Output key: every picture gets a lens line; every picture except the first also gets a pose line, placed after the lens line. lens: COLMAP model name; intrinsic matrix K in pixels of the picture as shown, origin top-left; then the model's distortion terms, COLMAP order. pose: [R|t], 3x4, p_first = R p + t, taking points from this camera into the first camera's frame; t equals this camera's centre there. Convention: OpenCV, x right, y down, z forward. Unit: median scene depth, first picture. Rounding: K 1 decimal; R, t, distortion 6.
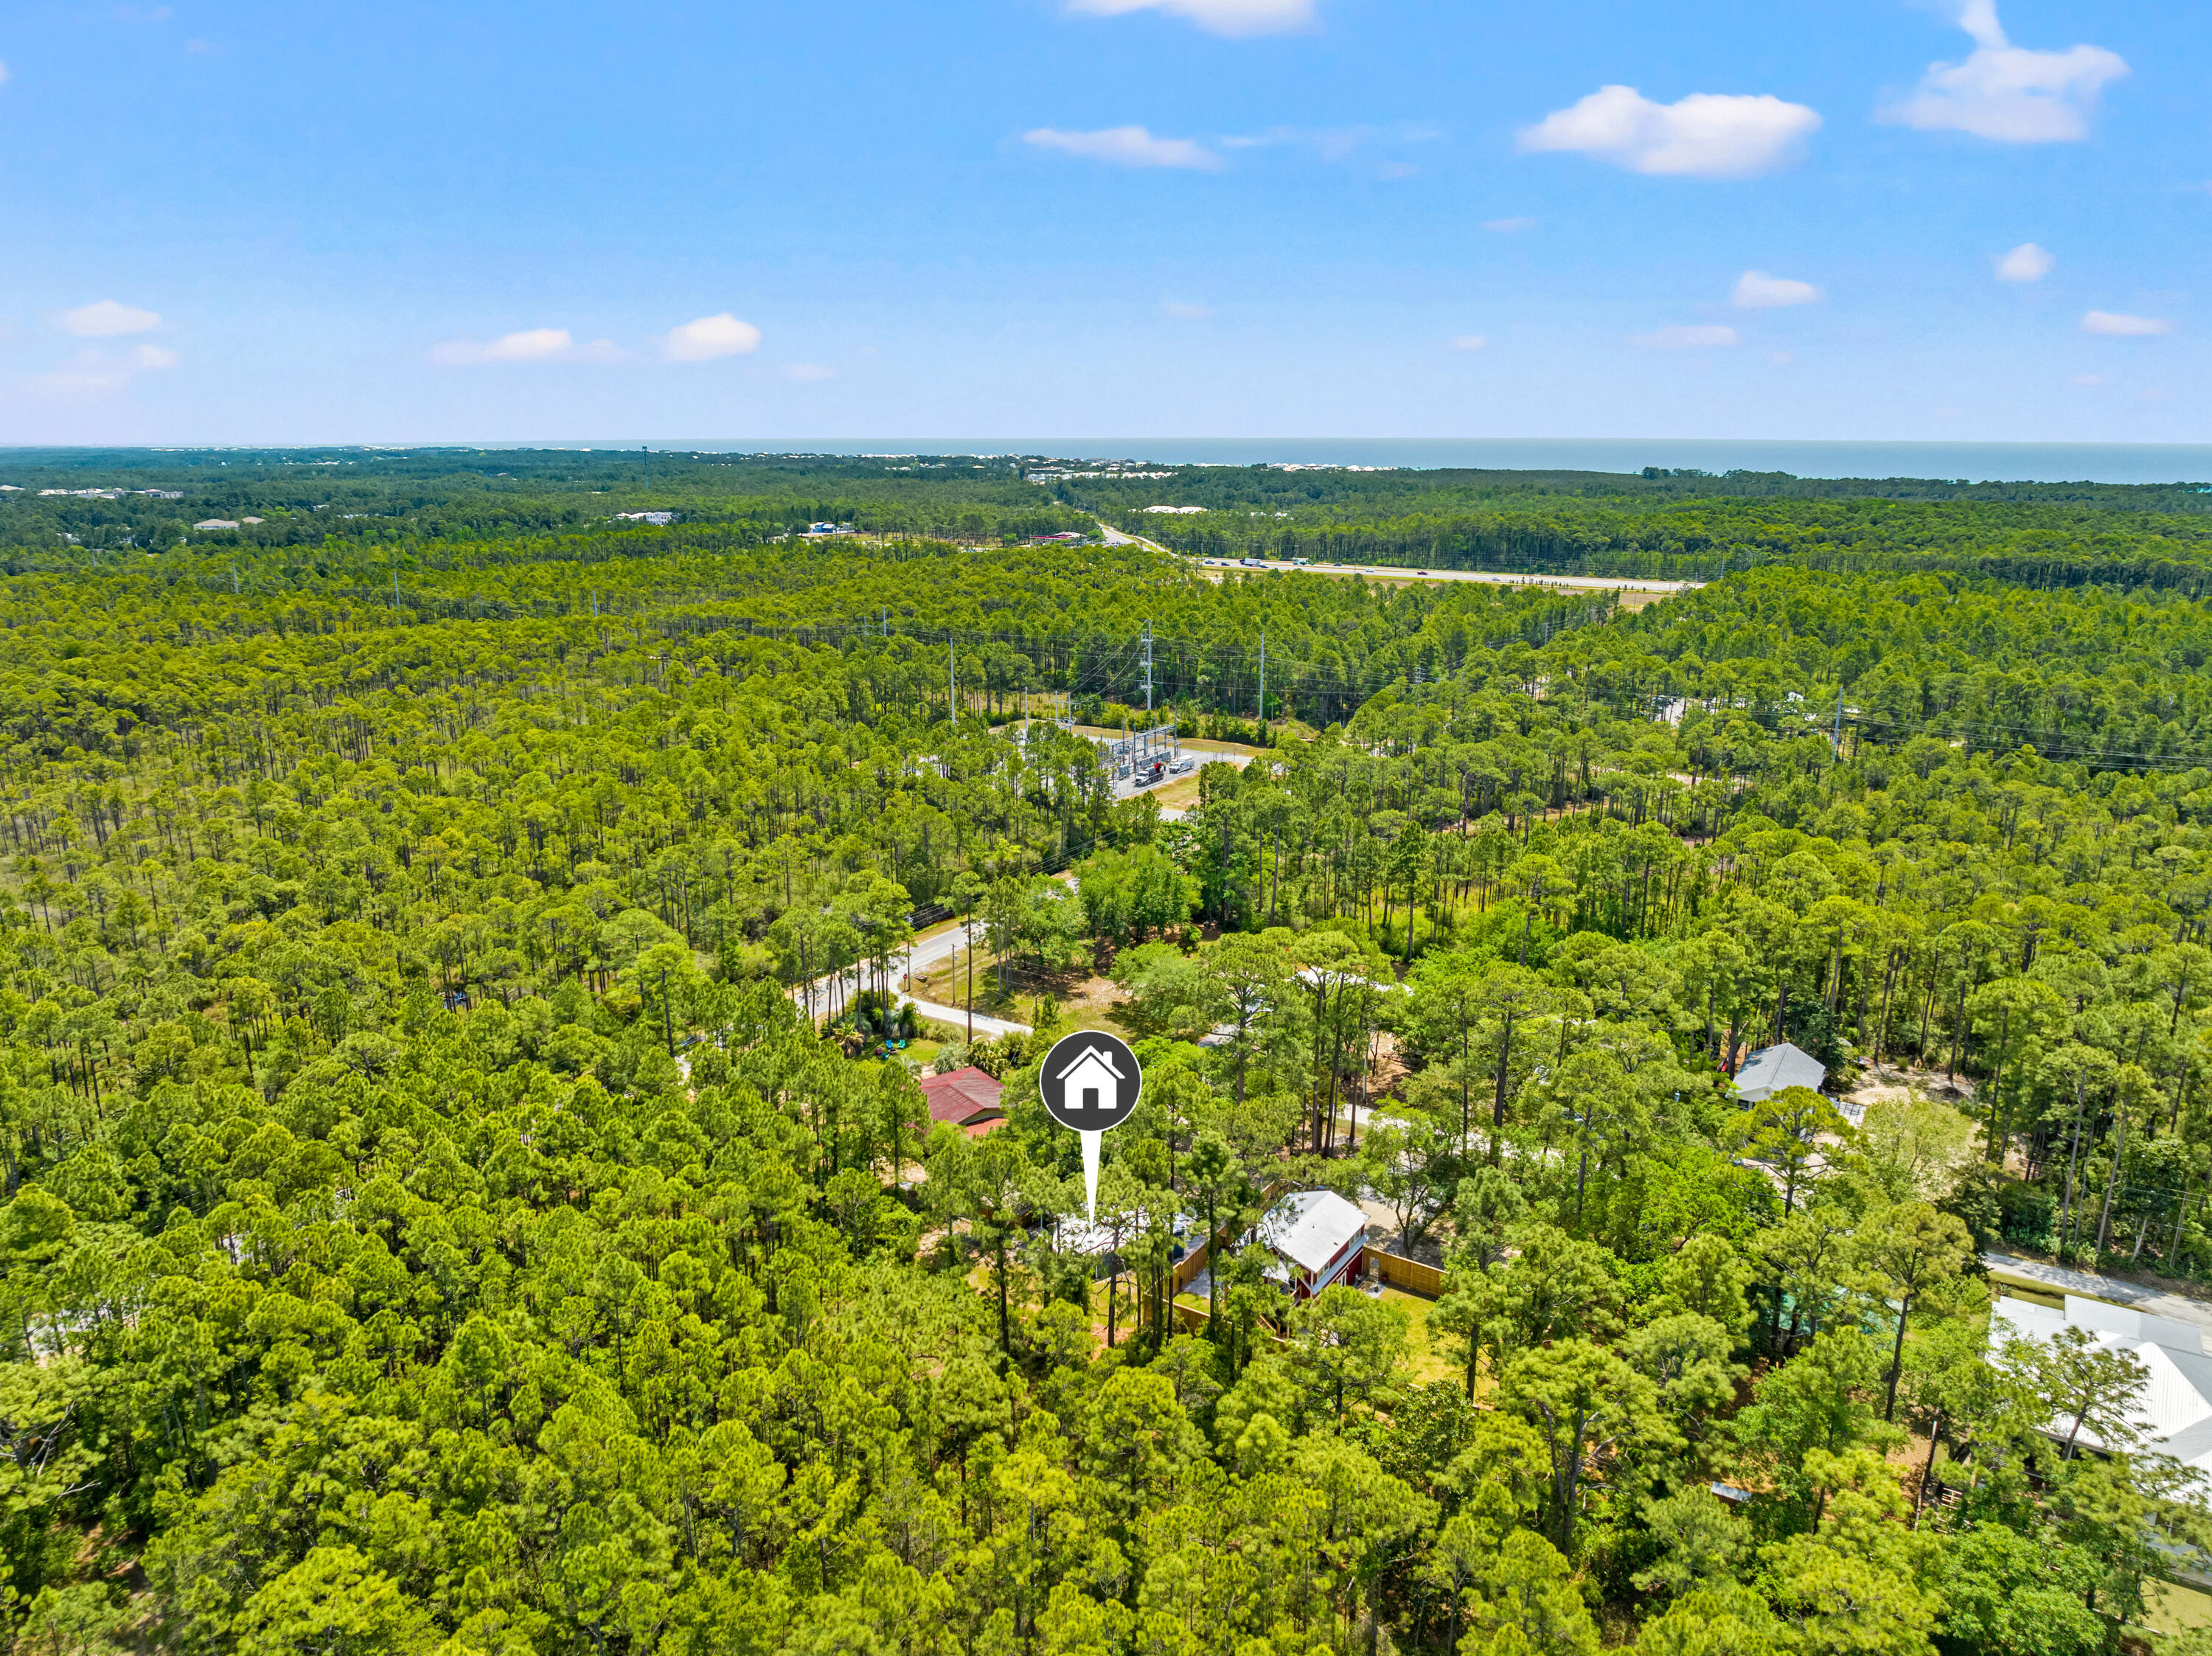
lens RADIAL K [[1533.2, 0, 1144.5], [0, 1533.2, 828.2], [0, 0, 1]] dist [0.002309, 0.000256]
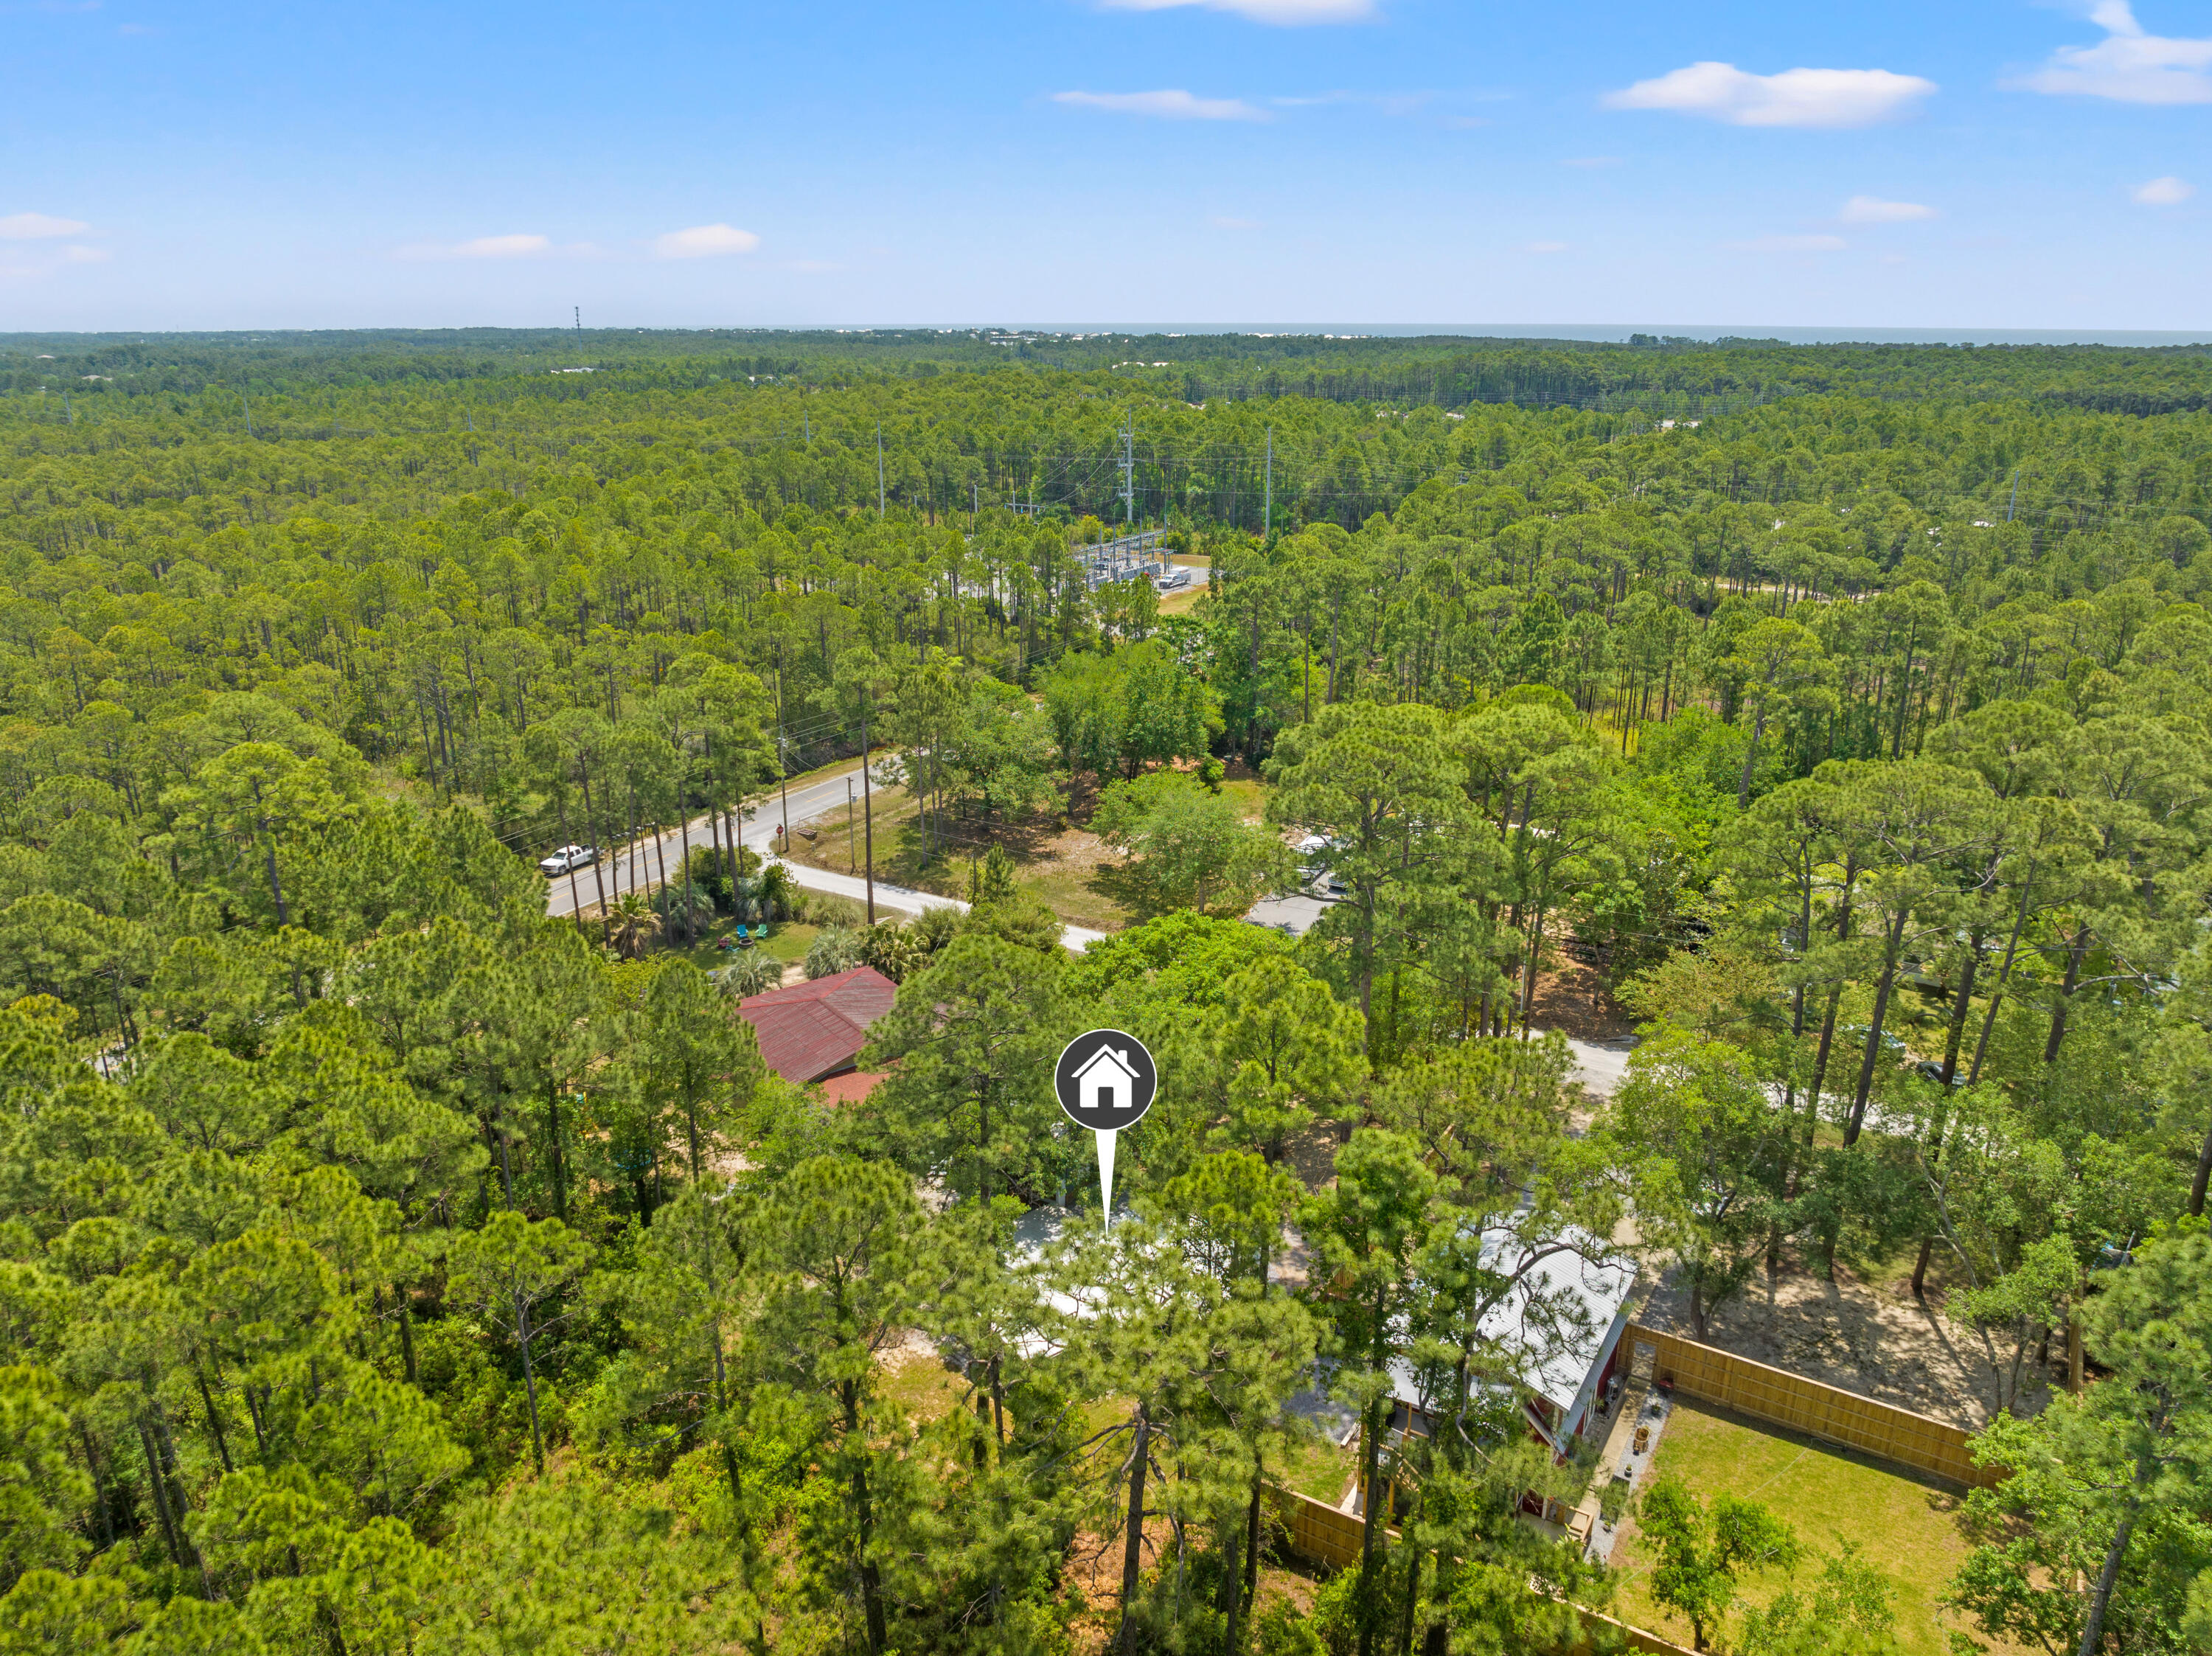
lens RADIAL K [[1555.5, 0, 1106.0], [0, 1555.5, 828.0], [0, 0, 1]] dist [-0.000214, 0.000235]
pose [[0.999923, -0.010856, -0.005929, -0.012887], [0.011242, 0.997522, 0.069456, 0.050805], [0.005160, -0.069517, 0.997567, 0.334429]]
